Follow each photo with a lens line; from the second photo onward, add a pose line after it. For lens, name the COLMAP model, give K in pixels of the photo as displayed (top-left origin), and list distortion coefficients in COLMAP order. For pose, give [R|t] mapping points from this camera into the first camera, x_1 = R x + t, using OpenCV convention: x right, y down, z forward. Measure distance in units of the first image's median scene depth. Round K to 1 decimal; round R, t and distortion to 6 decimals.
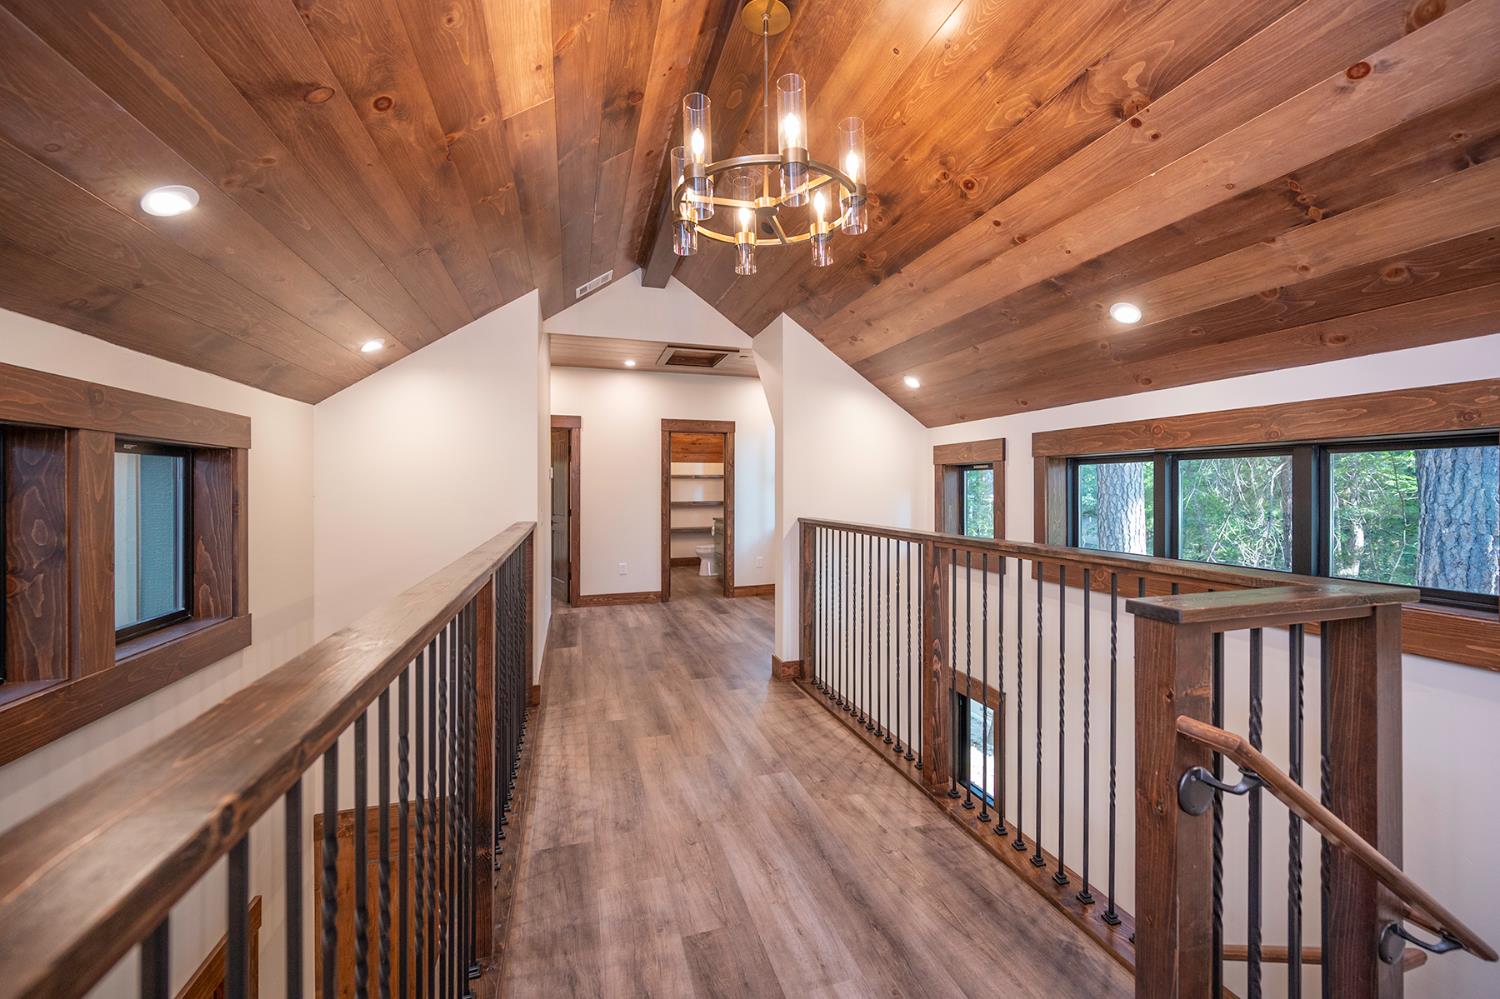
lens RADIAL K [[599.3, 0, 751.3], [0, 599.3, 493.2], [0, 0, 1]] dist [0.003589, -0.001402]
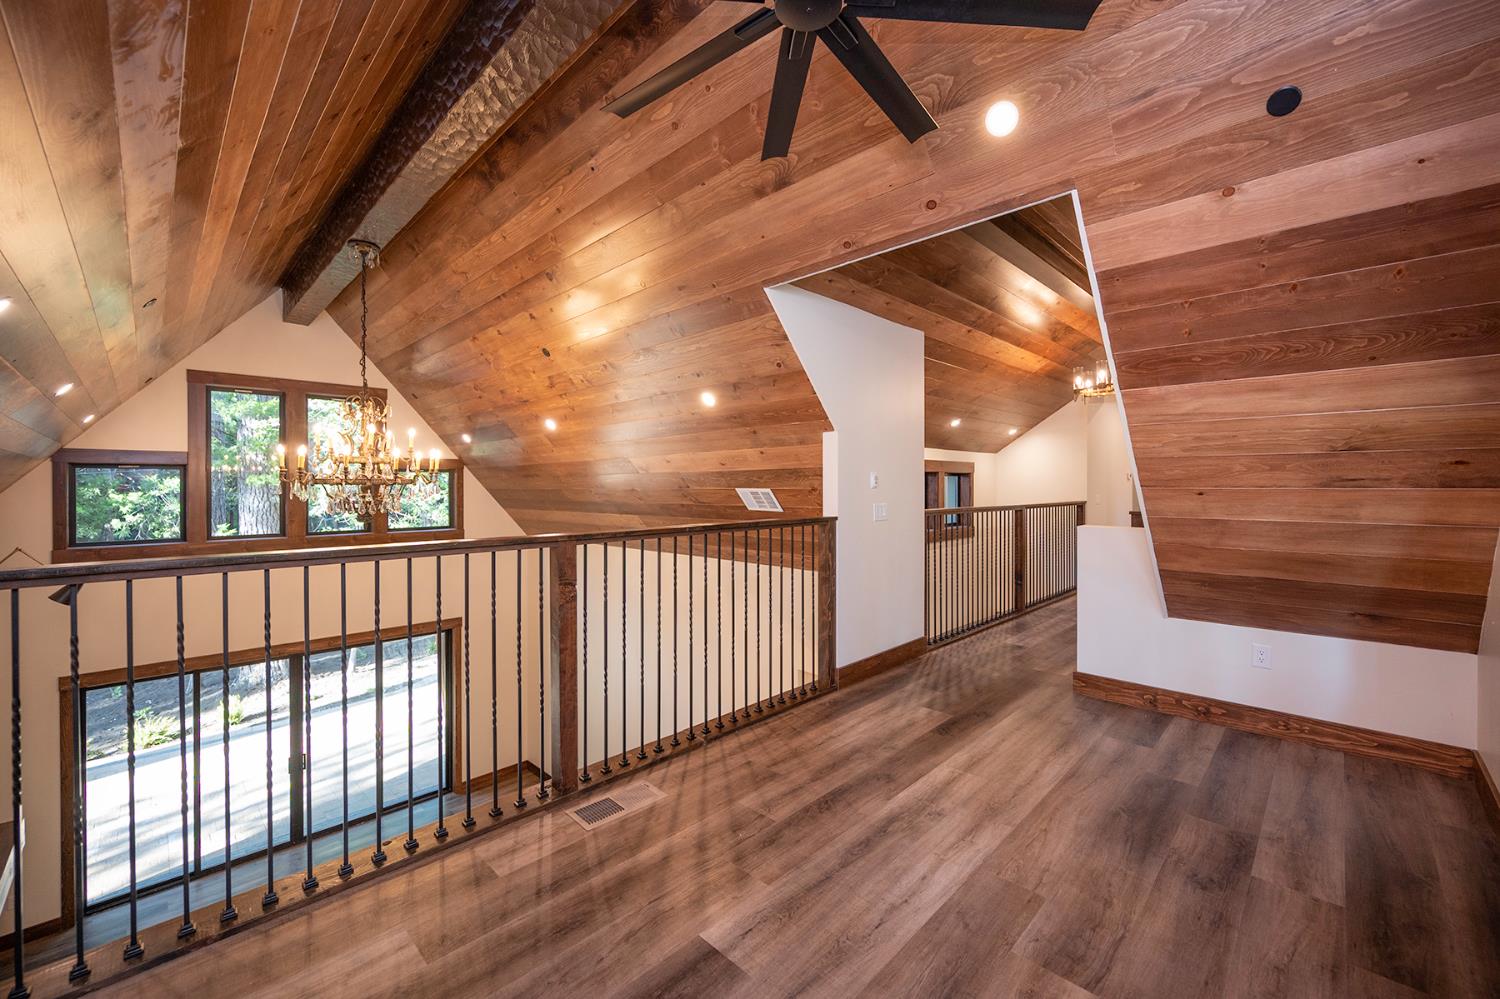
lens RADIAL K [[599.3, 0, 760.0], [0, 599.3, 490.7], [0, 0, 1]] dist [0.003589, -0.001402]
pose [[0.473776, 0.007078, -0.880617, 1.343056], [-0.002312, 0.999974, 0.006794, 0.000288], [0.880642, -0.001183, 0.473781, -1.415465]]
